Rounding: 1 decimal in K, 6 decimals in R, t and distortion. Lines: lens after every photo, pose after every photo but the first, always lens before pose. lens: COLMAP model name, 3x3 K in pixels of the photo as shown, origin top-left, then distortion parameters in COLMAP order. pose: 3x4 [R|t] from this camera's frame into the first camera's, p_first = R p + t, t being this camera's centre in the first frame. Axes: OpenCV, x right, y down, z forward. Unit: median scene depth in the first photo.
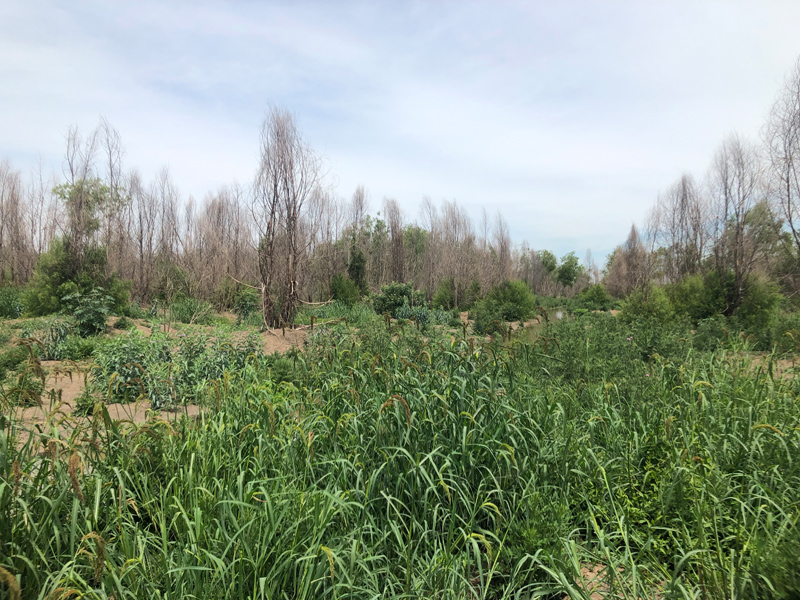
lens RADIAL K [[645.5, 0, 394.9], [0, 645.5, 310.9], [0, 0, 1]] dist [-0.003845, -0.002811]
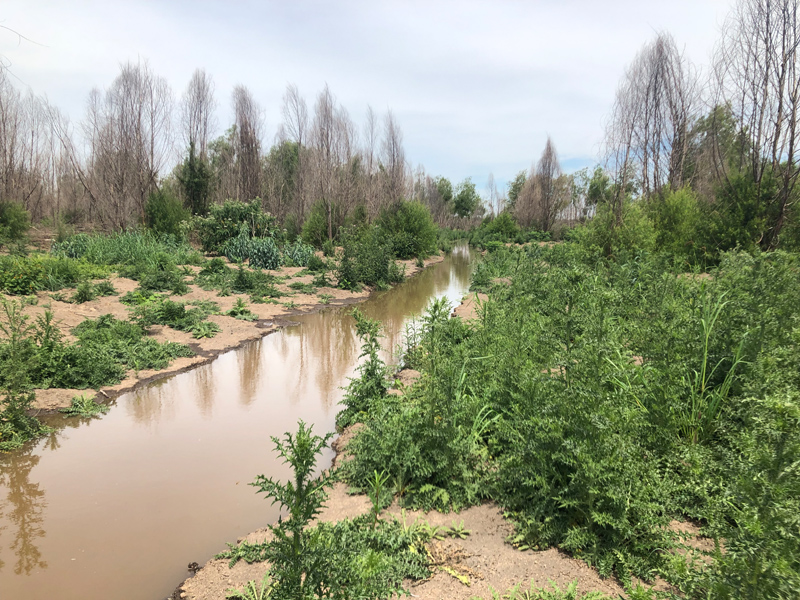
lens RADIAL K [[659.3, 0, 400.8], [0, 659.3, 314.9], [0, 0, 1]] dist [0.033822, -0.018551]
pose [[0.985224, -0.021136, 0.169960, 0.061189], [0.003133, 0.994414, 0.105501, 0.001284], [-0.171241, -0.103410, 0.979787, 0.342306]]
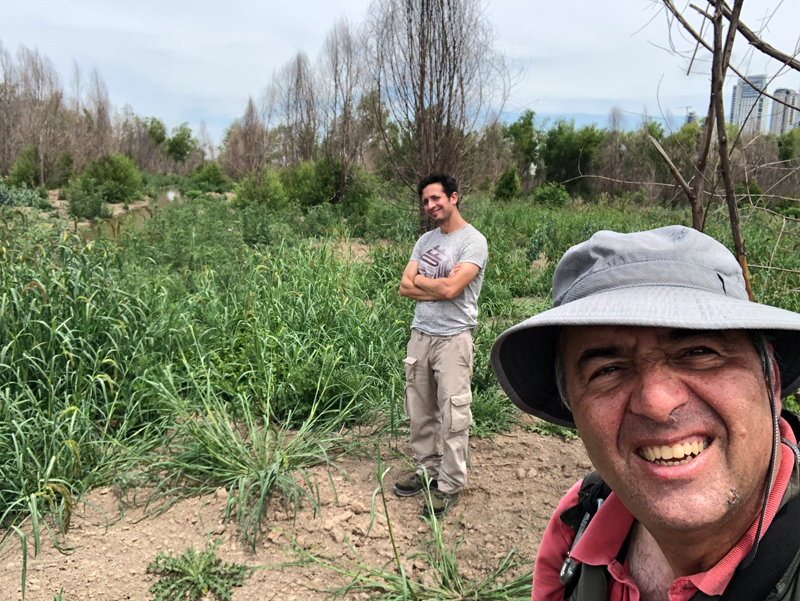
lens RADIAL K [[722.5, 0, 400.7], [0, 722.5, 313.2], [0, 0, 1]] dist [0.043315, -0.163202]
pose [[0.850873, -0.057538, 0.522211, -0.008661], [-0.030504, 0.986897, 0.158439, -0.004041], [-0.524485, -0.150741, 0.837969, -0.041768]]
